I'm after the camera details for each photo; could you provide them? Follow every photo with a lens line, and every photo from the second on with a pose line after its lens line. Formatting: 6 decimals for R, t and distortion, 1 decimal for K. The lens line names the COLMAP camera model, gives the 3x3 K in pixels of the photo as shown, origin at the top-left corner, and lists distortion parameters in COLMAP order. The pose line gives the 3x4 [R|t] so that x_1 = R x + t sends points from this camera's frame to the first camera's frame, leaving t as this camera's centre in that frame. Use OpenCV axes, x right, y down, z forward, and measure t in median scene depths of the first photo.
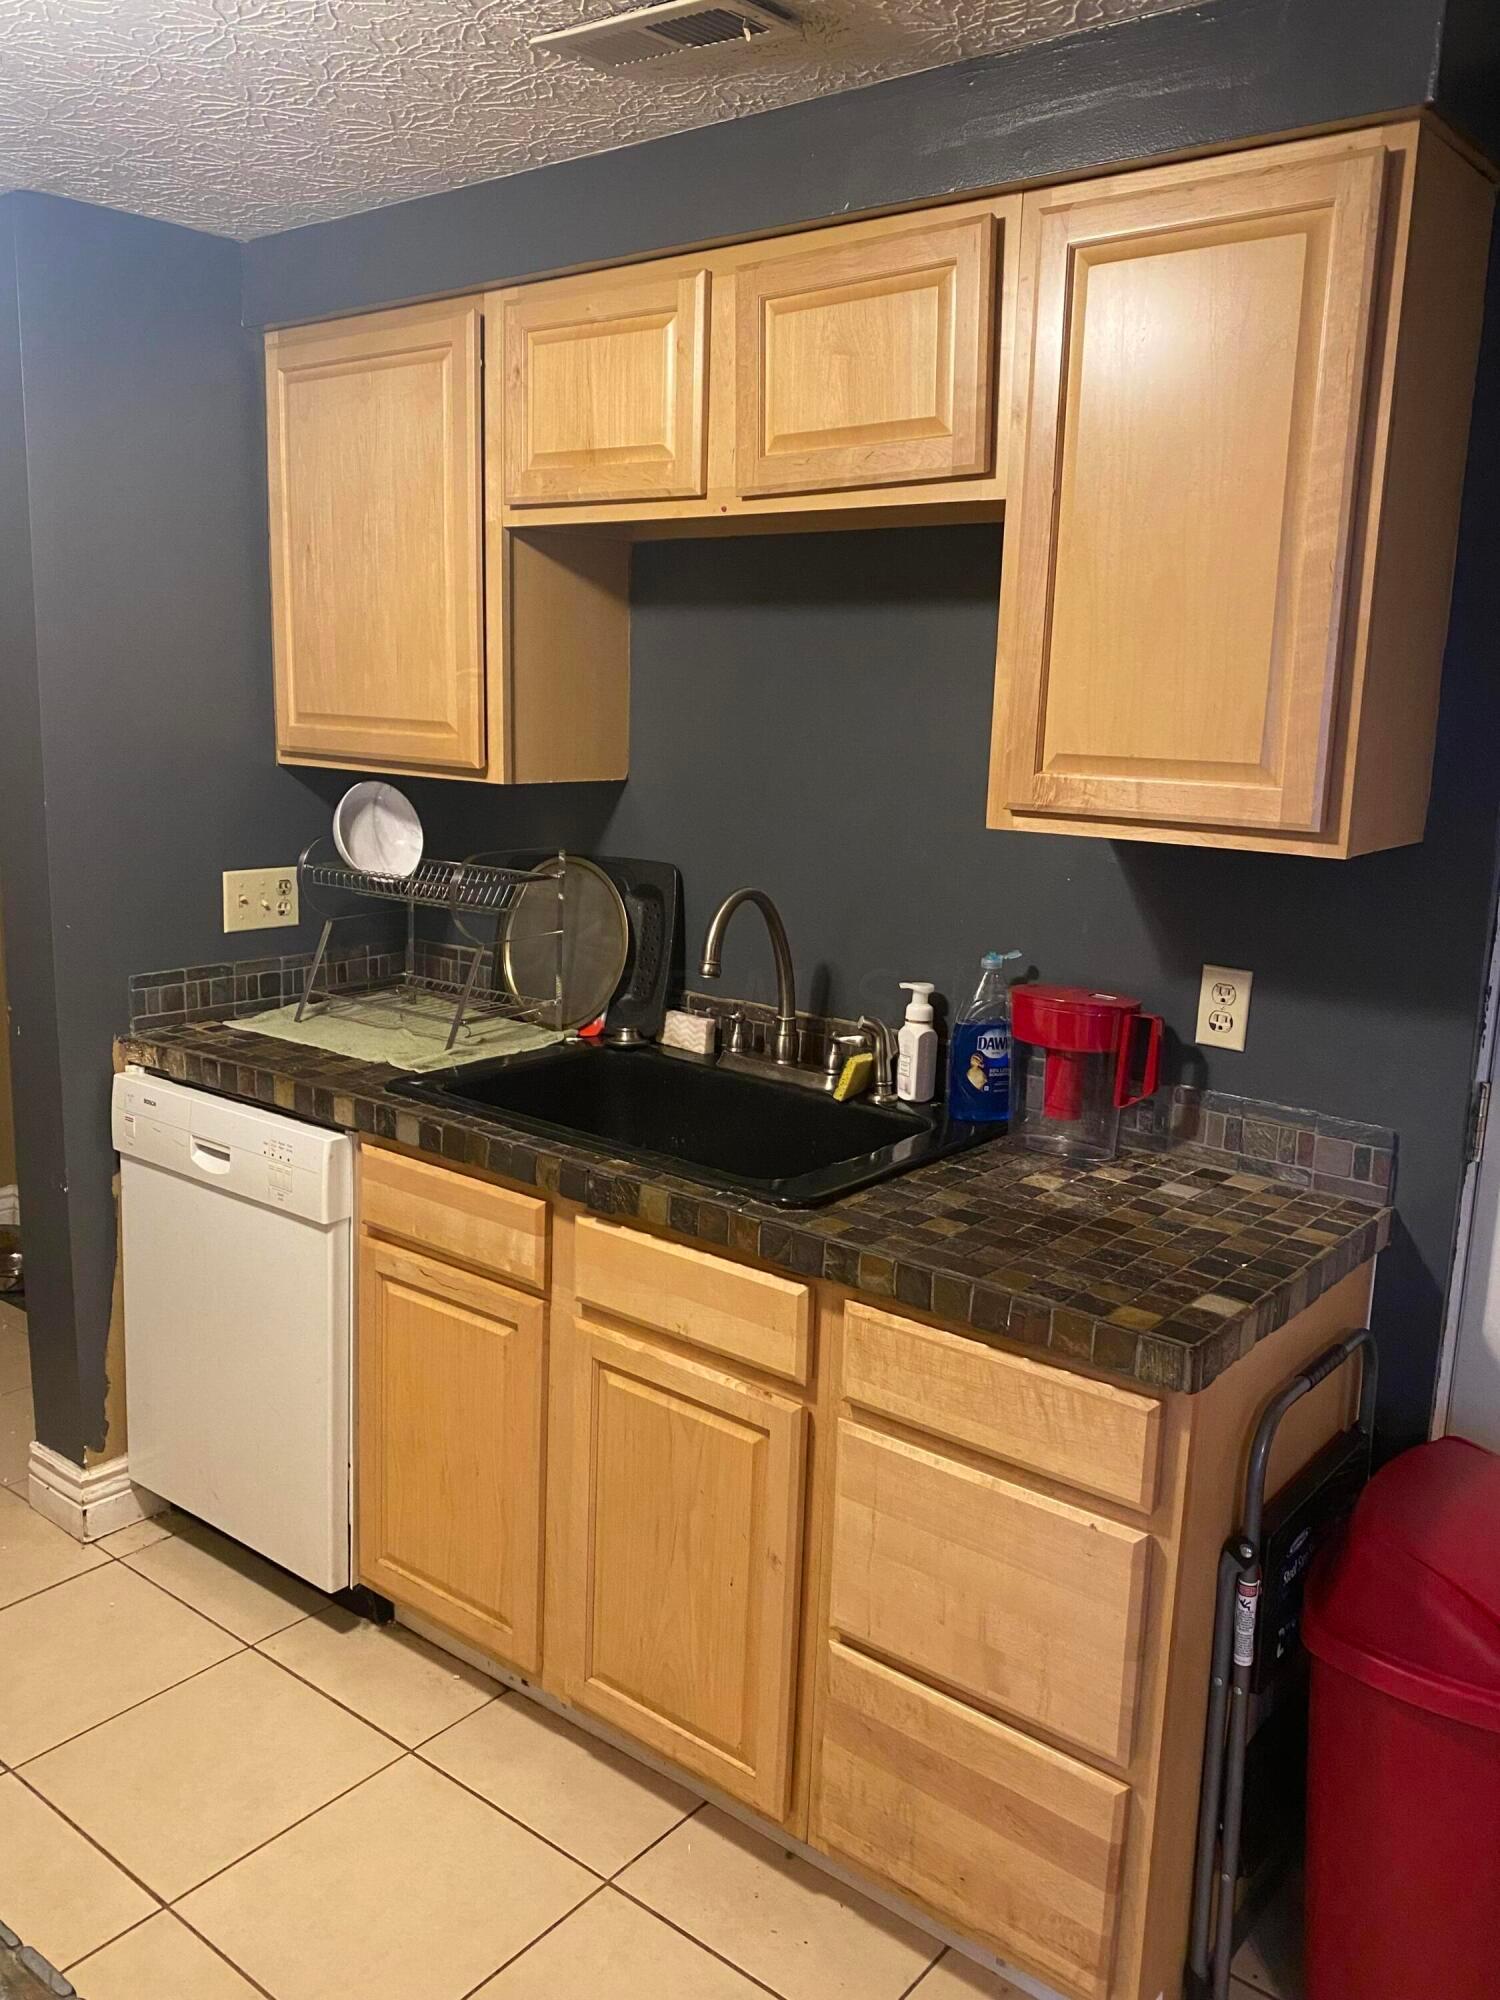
lens RADIAL K [[1599.0, 0, 748.8], [0, 1599.0, 981.8], [0, 0, 1]] dist [0.030081, -0.022099]
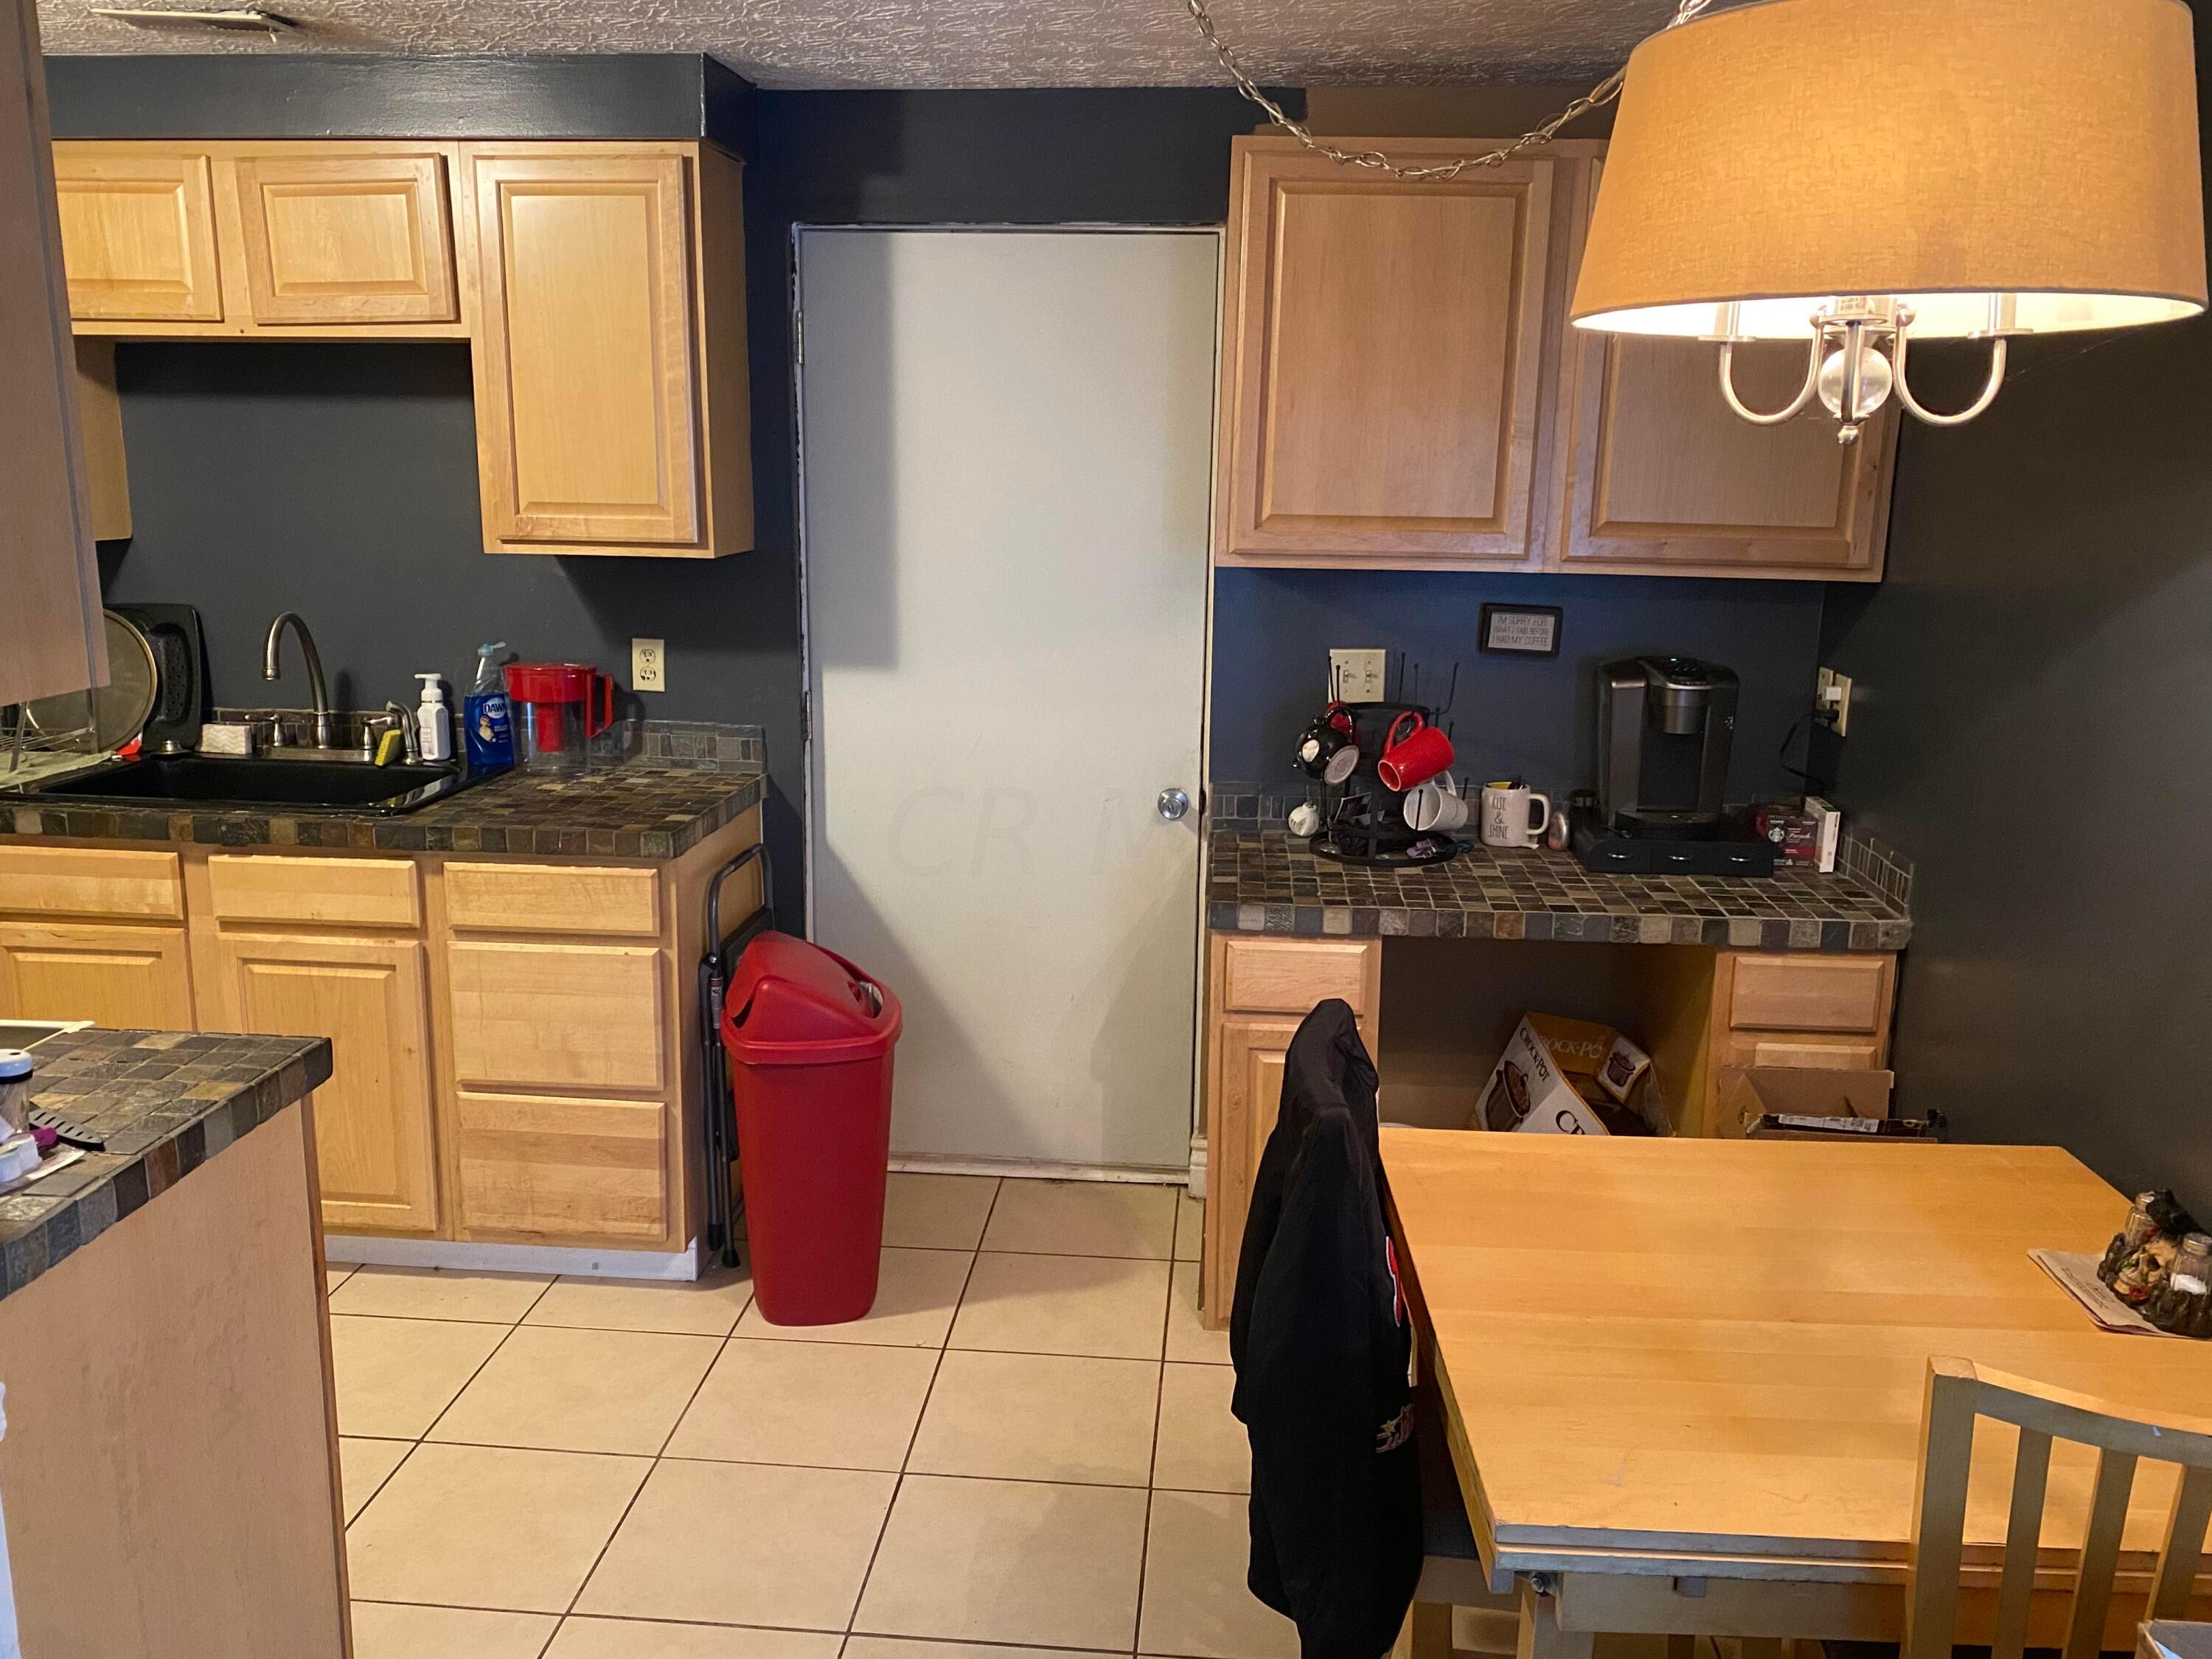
lens RADIAL K [[1768.4, 0, 1097.0], [0, 1768.4, 826.0], [0, 0, 1]] dist [0.030081, -0.022099]
pose [[0.831902, -0.135824, 0.538043, -0.301684], [0.116336, 0.990724, 0.070225, 0.106405], [-0.542591, 0.004173, 0.839987, -0.707862]]
